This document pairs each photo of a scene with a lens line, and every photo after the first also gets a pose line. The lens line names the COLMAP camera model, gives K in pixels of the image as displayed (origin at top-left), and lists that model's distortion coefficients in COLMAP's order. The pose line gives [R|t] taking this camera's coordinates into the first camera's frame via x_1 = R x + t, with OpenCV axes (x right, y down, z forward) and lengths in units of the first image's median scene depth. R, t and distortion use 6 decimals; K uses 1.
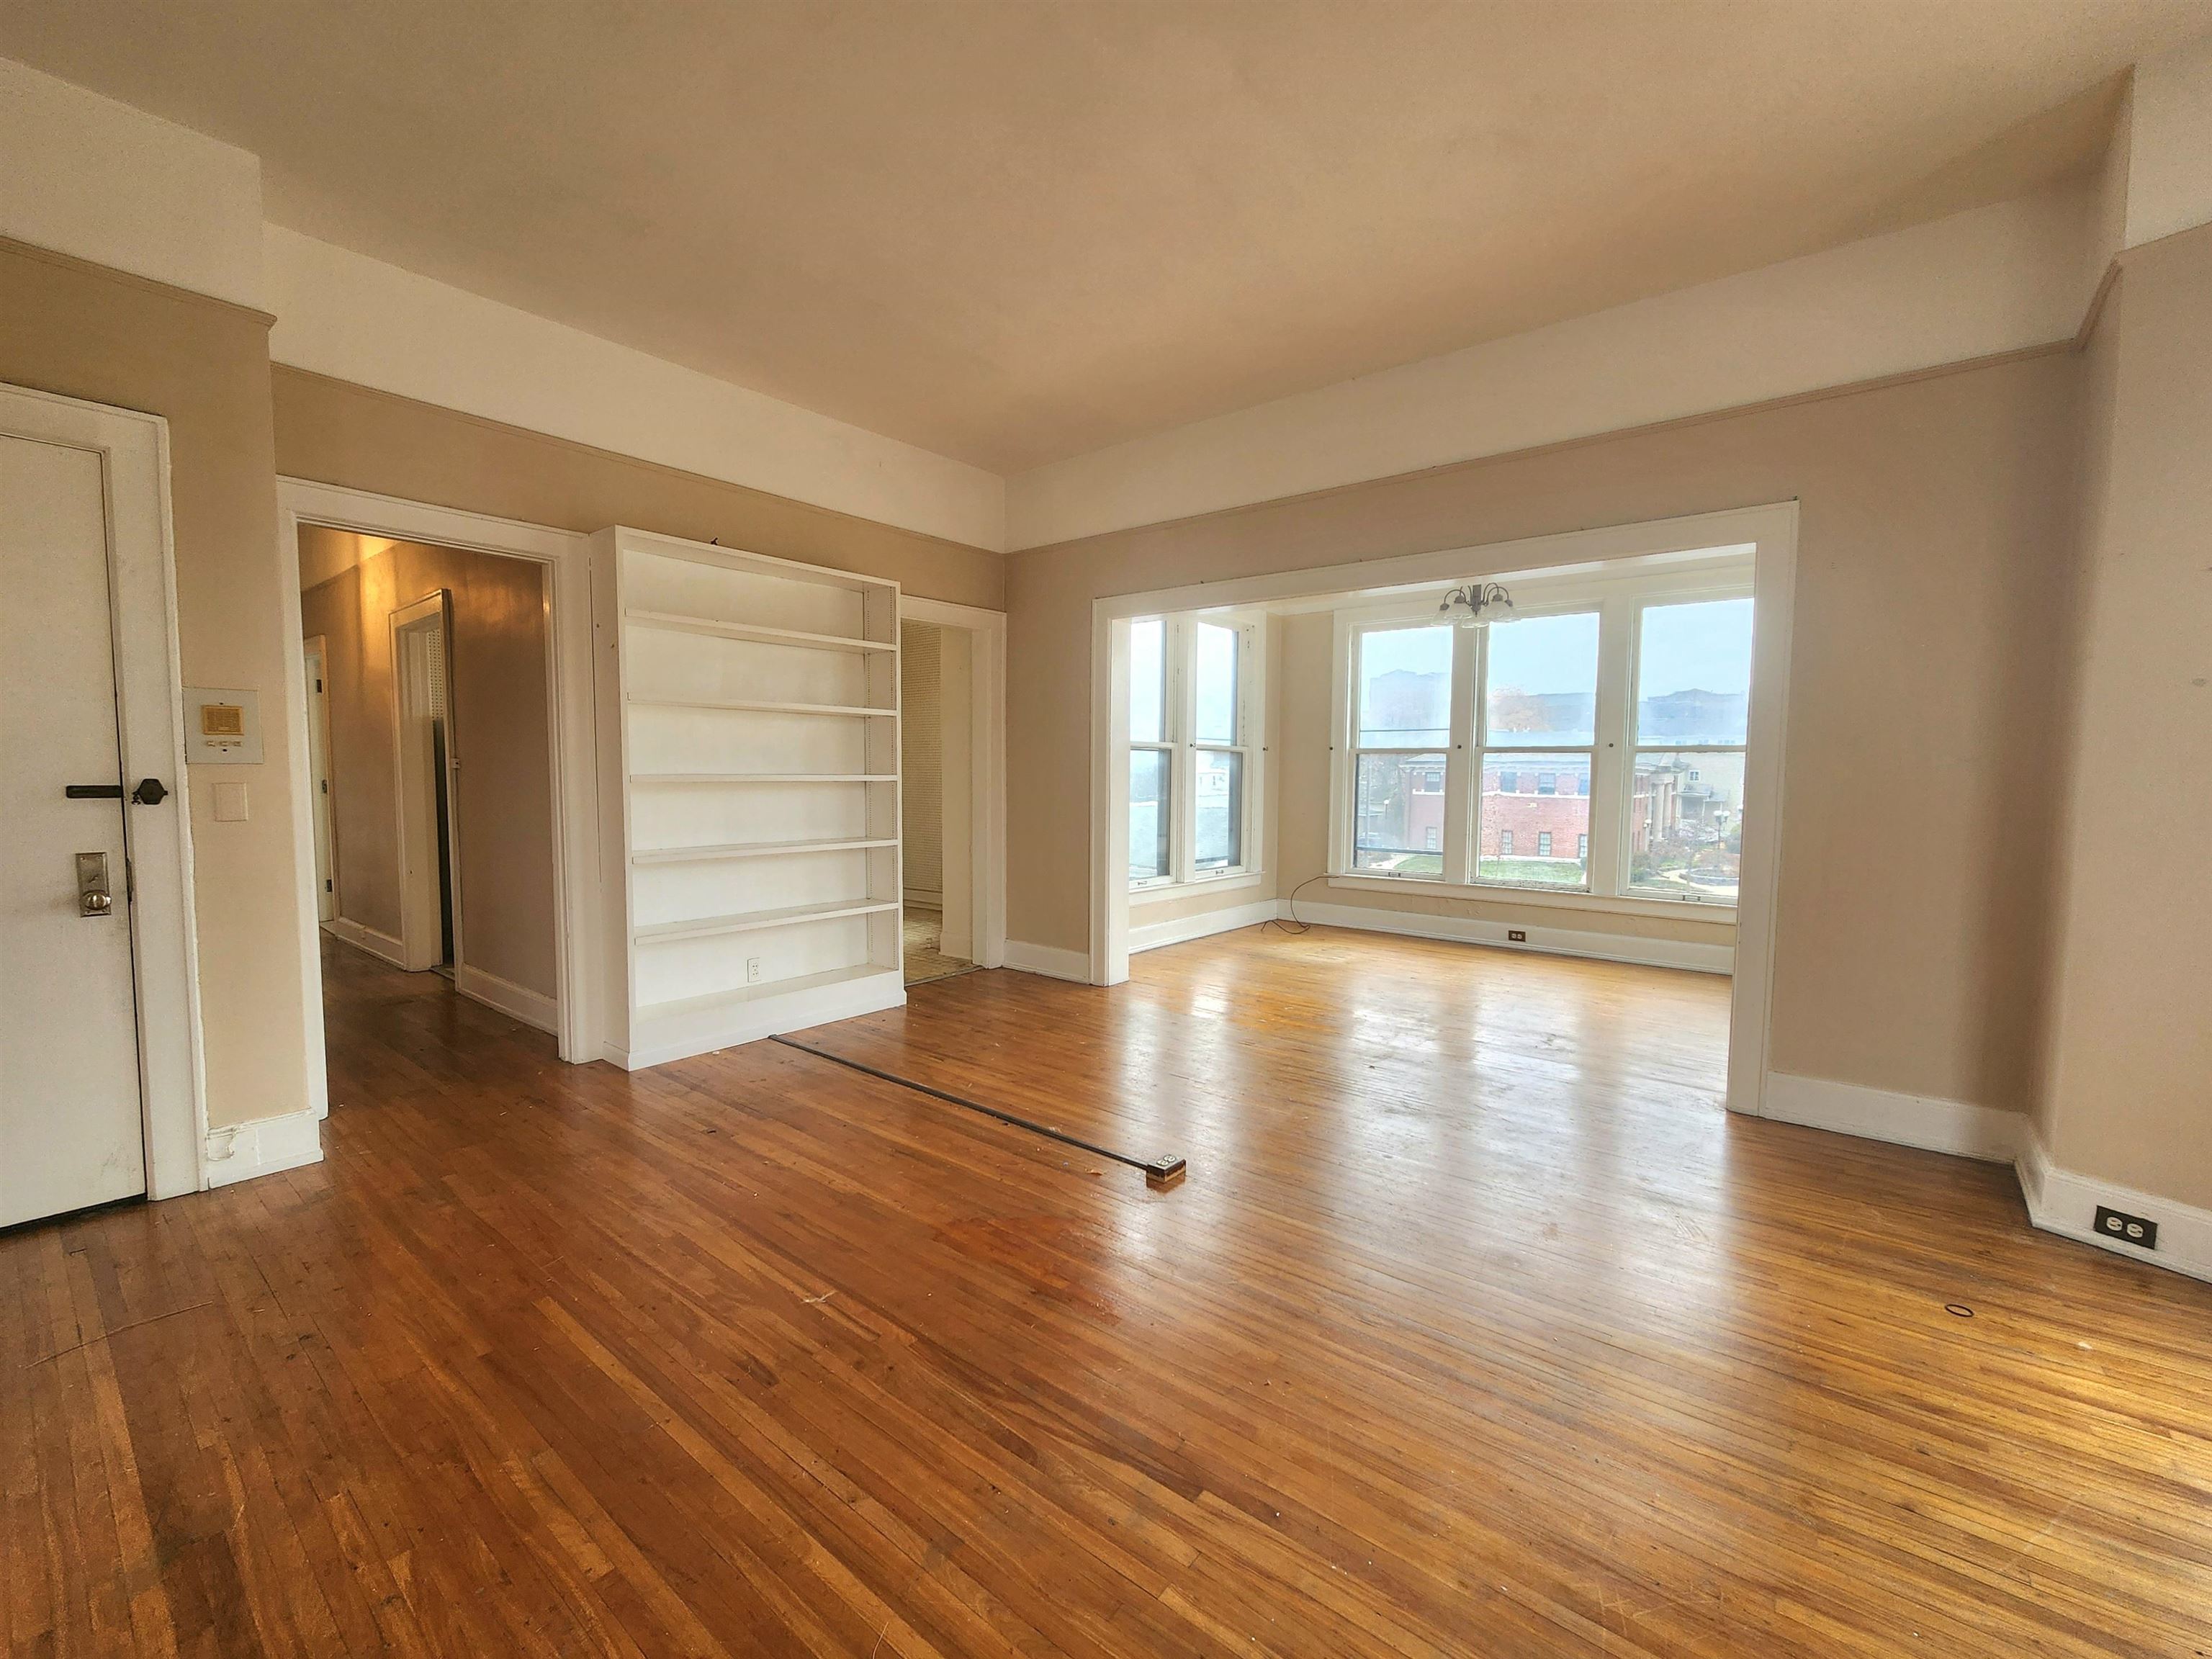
lens RADIAL K [[915.2, 0, 1113.6], [0, 915.2, 828.4], [0, 0, 1]] dist [0.003004, -0.001860]
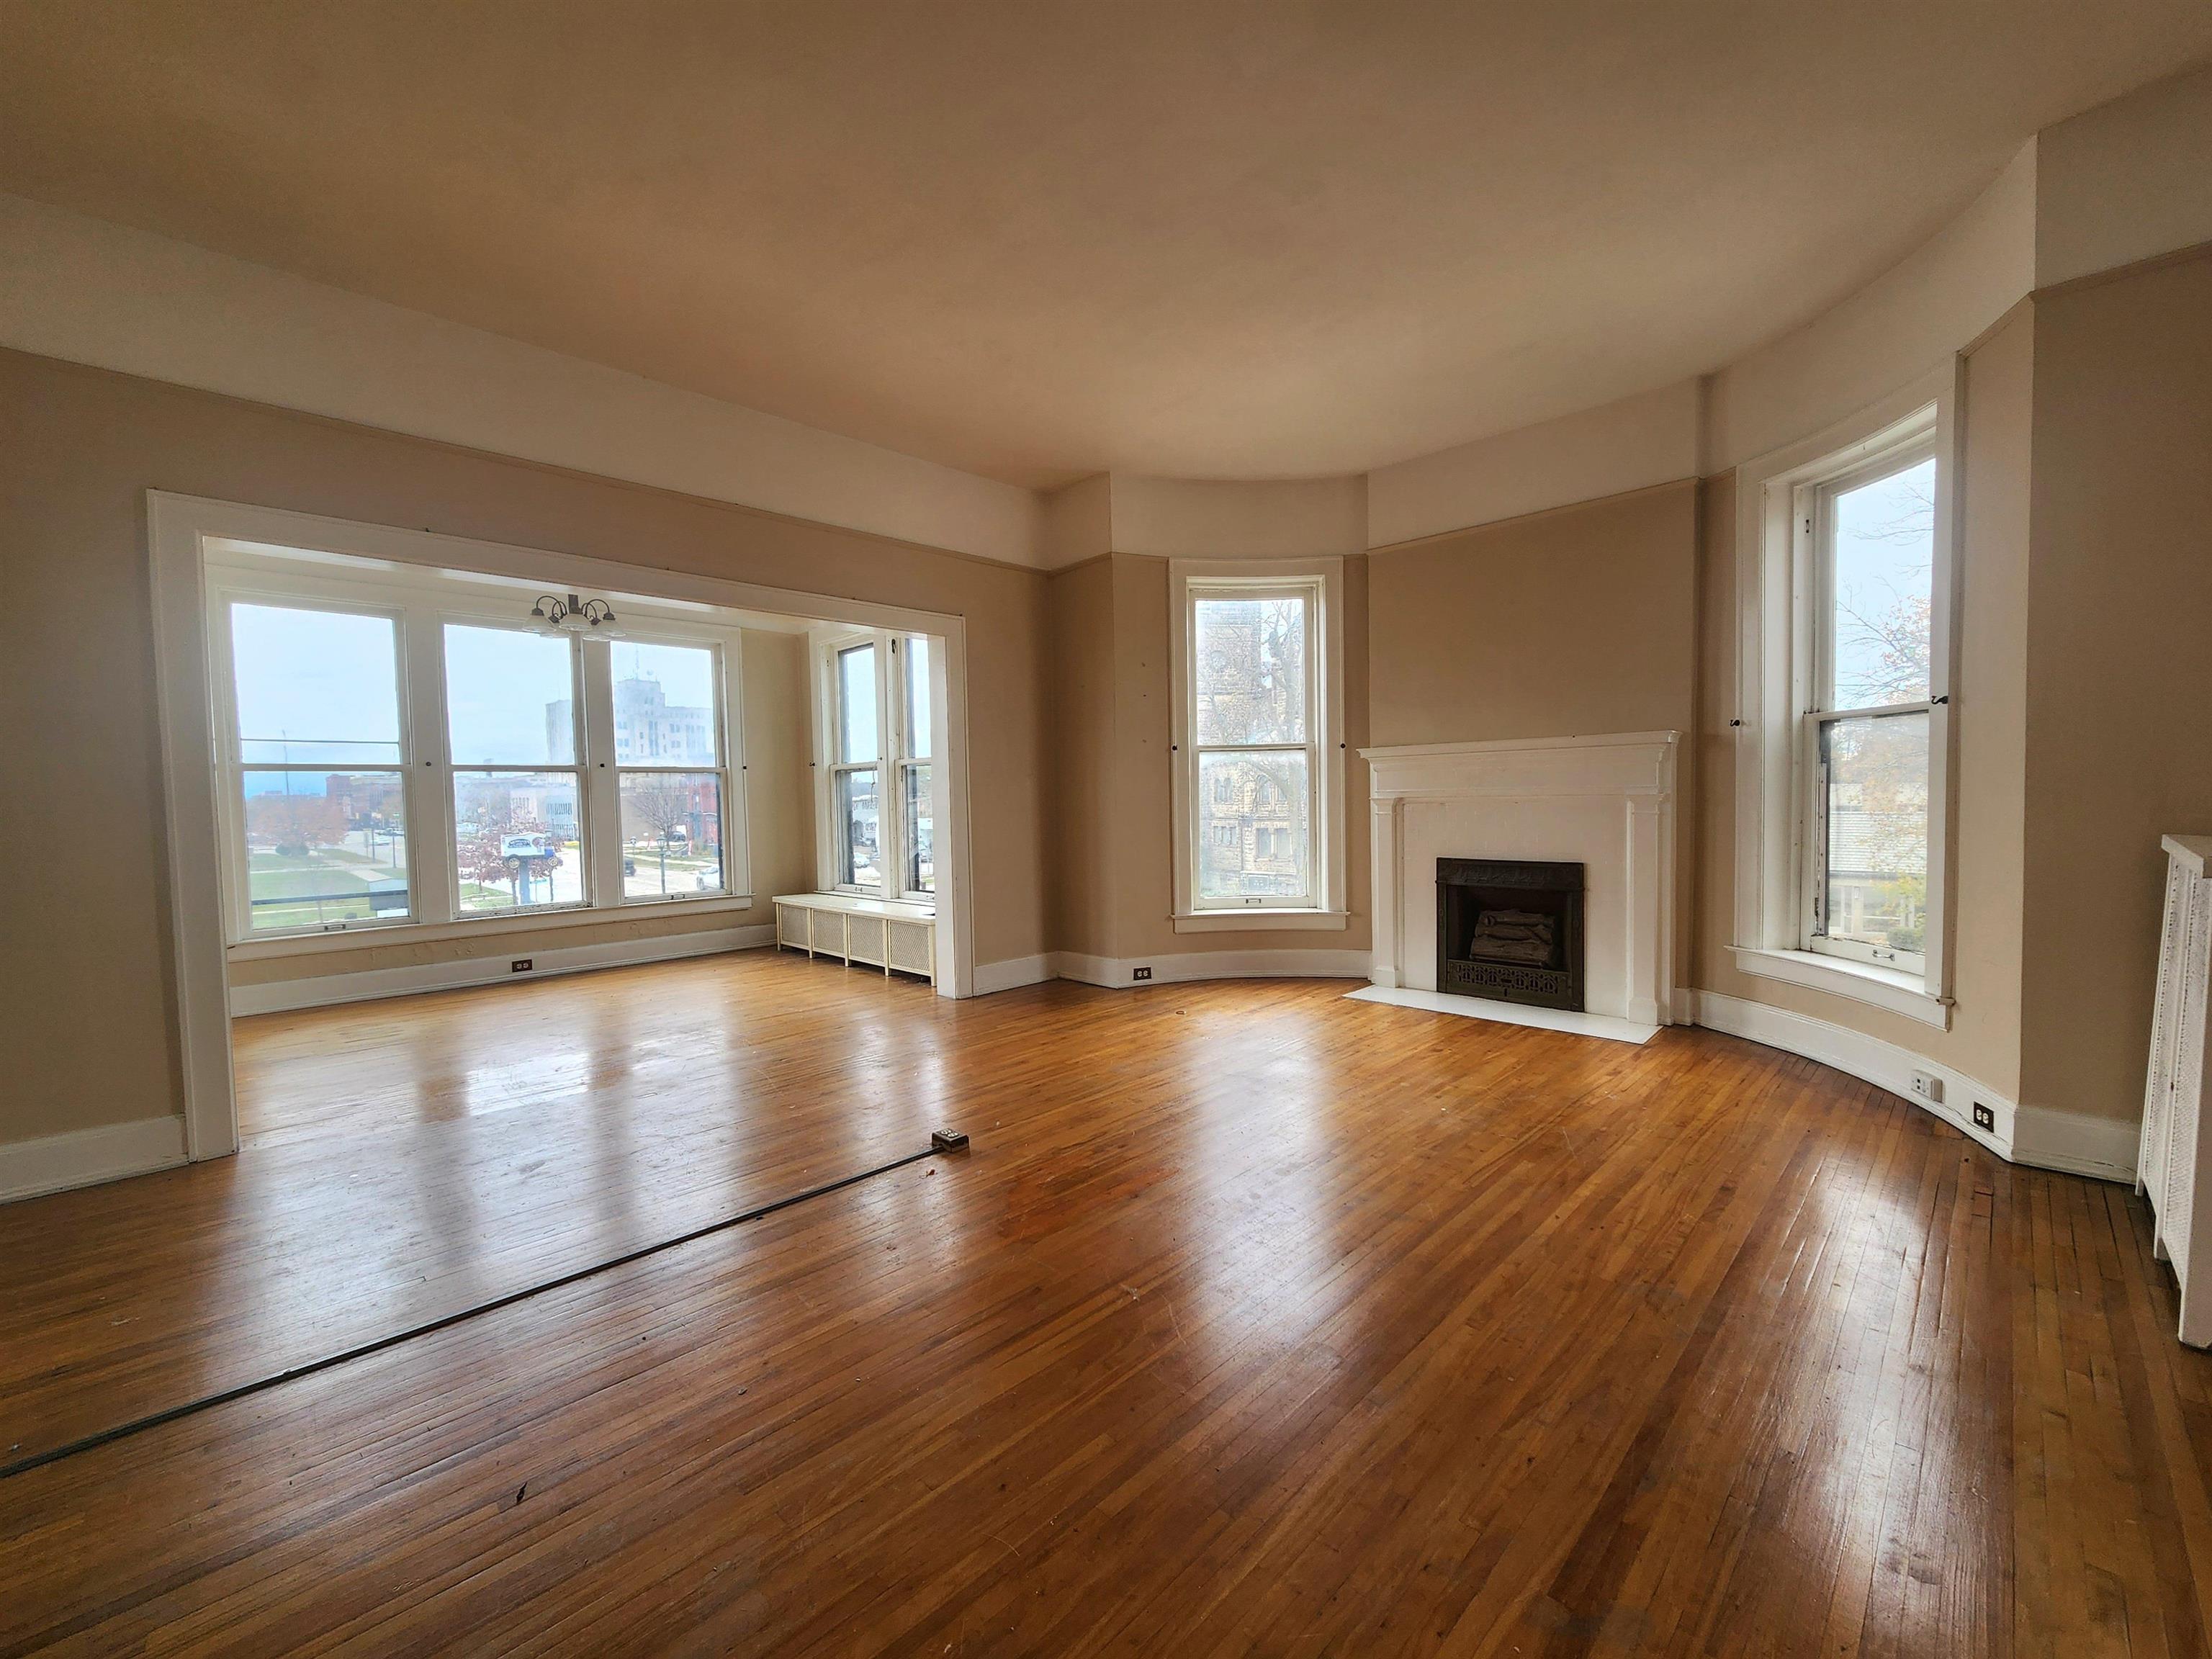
lens RADIAL K [[915.2, 0, 1105.8], [0, 915.2, 831.2], [0, 0, 1]] dist [0.003004, -0.001860]
pose [[0.100863, -0.050047, 0.993641, -0.420249], [0.081773, 0.995772, 0.041854, -0.010588], [-0.991534, 0.077031, 0.104529, 0.287526]]
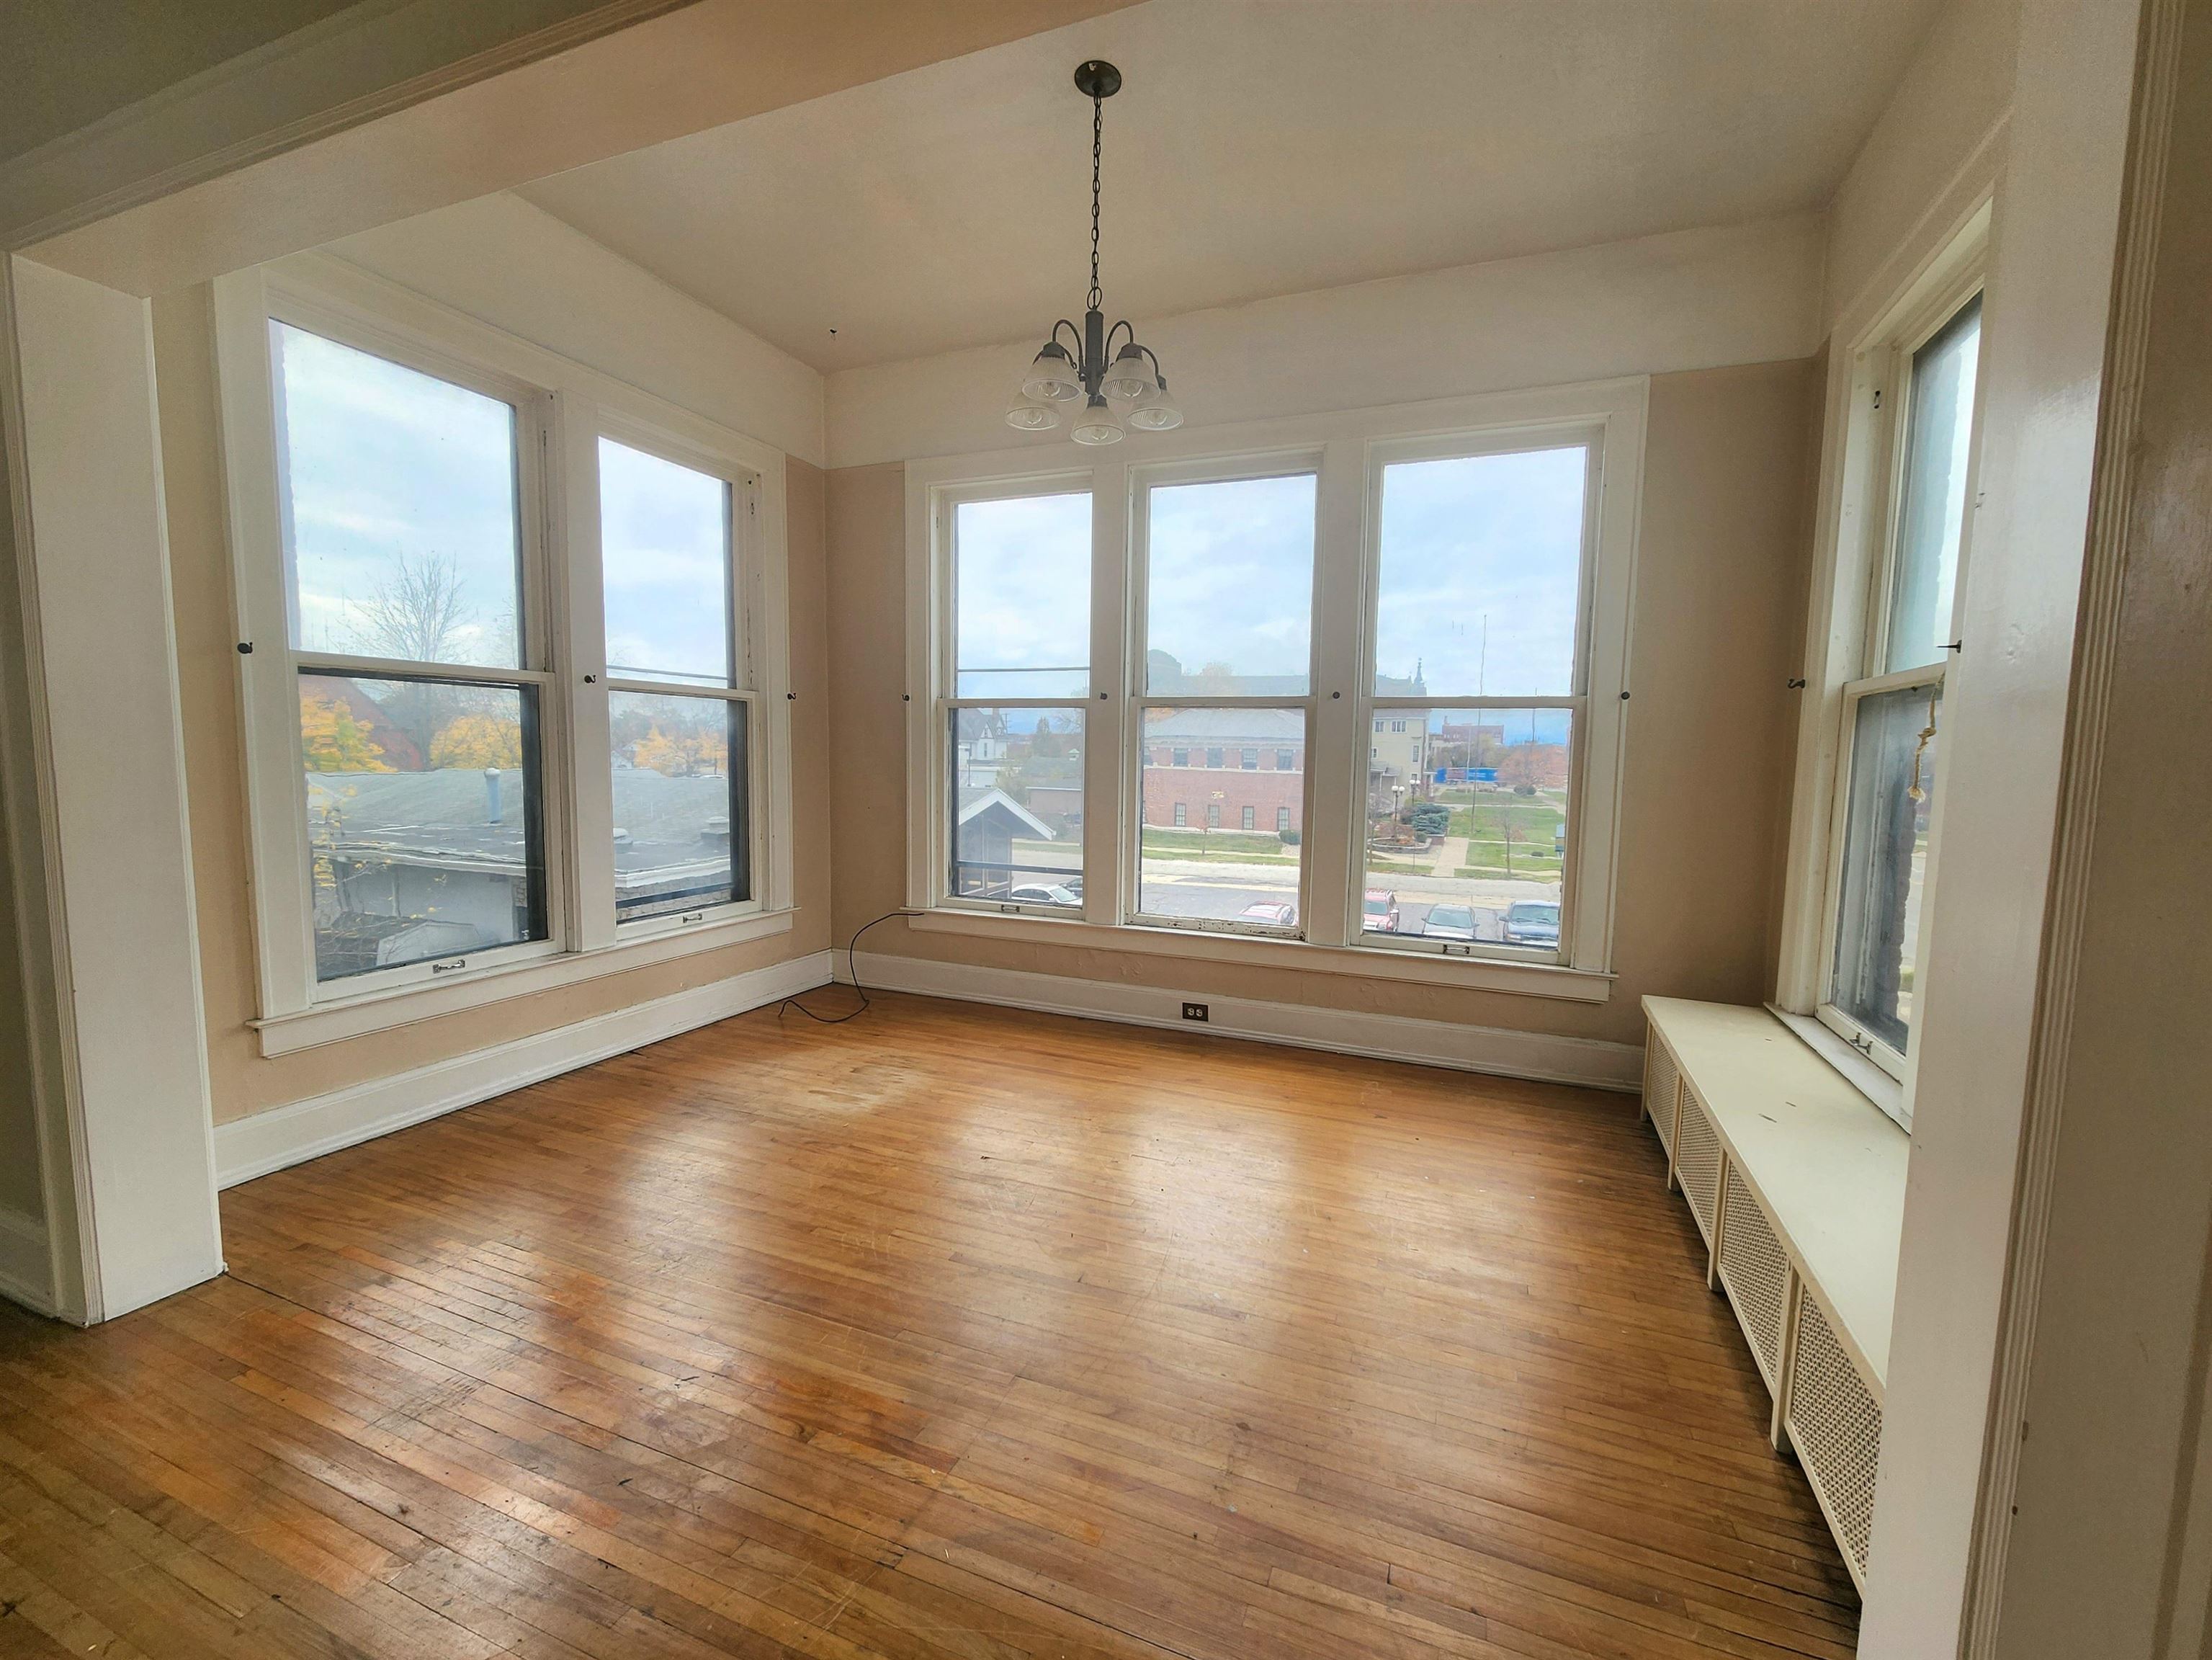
lens RADIAL K [[915.3, 0, 1116.8], [0, 915.3, 825.8], [0, 0, 1]] dist [0.003004, -0.001860]
pose [[0.956076, -0.015524, 0.292709, 0.211478], [0.007984, 0.999605, 0.026934, -0.021287], [-0.293011, -0.023414, 0.955822, 0.430904]]
